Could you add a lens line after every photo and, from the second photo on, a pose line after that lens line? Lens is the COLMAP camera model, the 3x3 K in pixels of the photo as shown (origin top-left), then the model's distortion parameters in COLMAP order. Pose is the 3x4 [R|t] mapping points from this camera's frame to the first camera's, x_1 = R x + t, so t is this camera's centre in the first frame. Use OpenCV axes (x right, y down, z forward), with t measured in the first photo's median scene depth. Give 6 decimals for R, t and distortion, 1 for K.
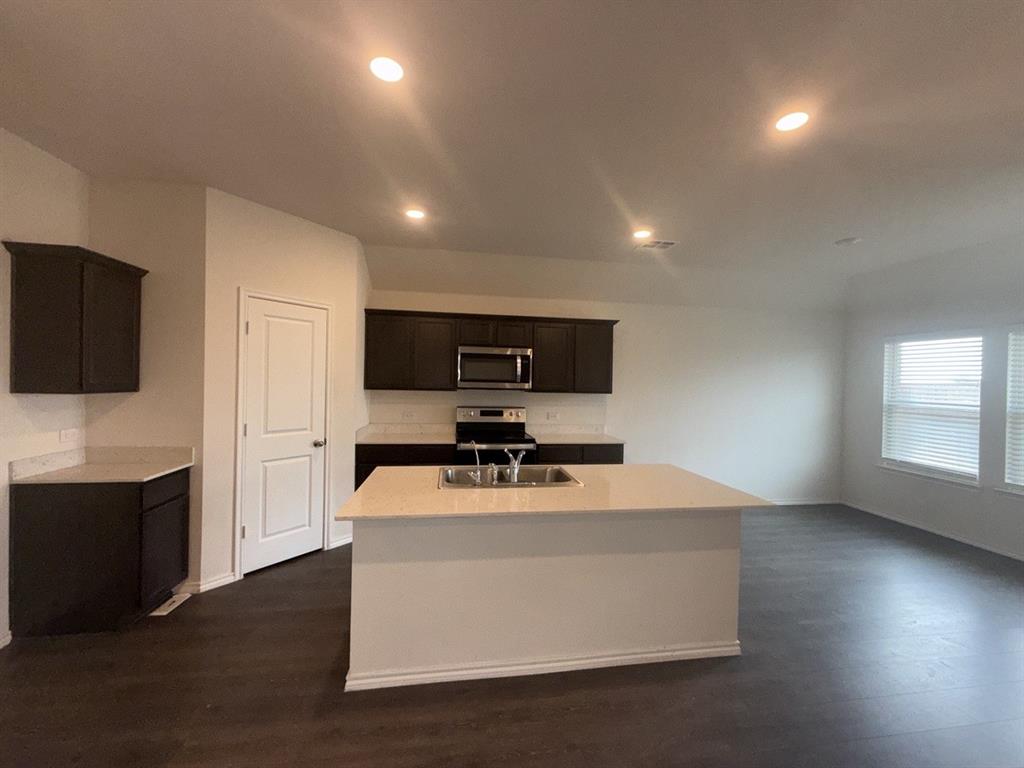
lens RADIAL K [[407.3, 0, 512.0], [0, 407.3, 384.0], [0, 0, 1]] dist [-0.000017, -0.000479]
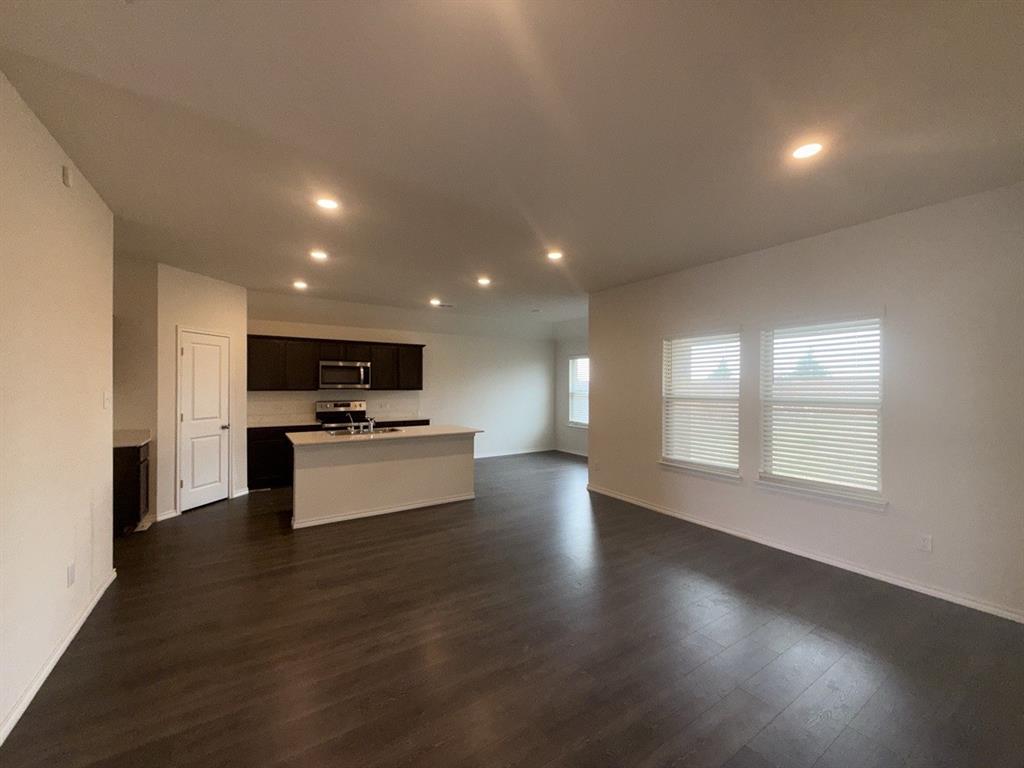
lens RADIAL K [[407.3, 0, 512.0], [0, 407.3, 384.0], [0, 0, 1]] dist [-0.000017, -0.000479]
pose [[0.909464, -0.018514, 0.415370, -0.114187], [0.019735, 0.999804, 0.001352, 0.005530], [-0.415314, 0.006967, 0.909652, -0.685456]]
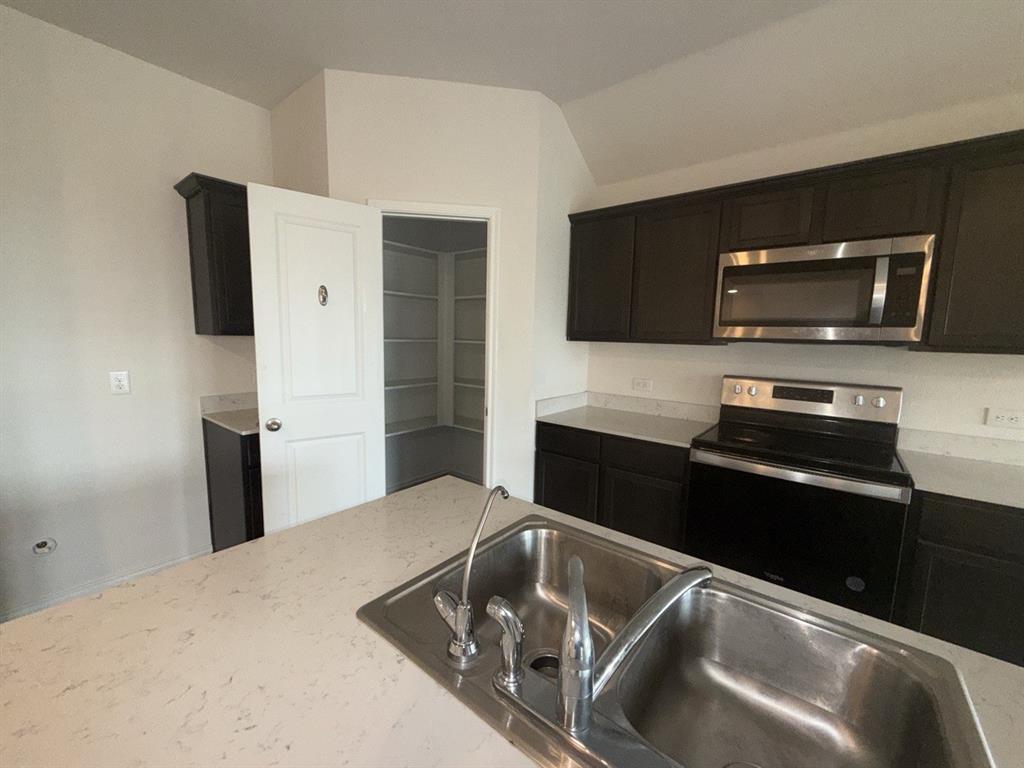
lens RADIAL K [[407.3, 0, 512.0], [0, 407.3, 384.0], [0, 0, 1]] dist [-0.000017, -0.000479]
pose [[0.671530, 0.088471, -0.735677, 0.079344], [-0.009149, 0.993761, 0.111156, 0.011877], [0.740921, -0.067914, 0.668149, 0.488193]]
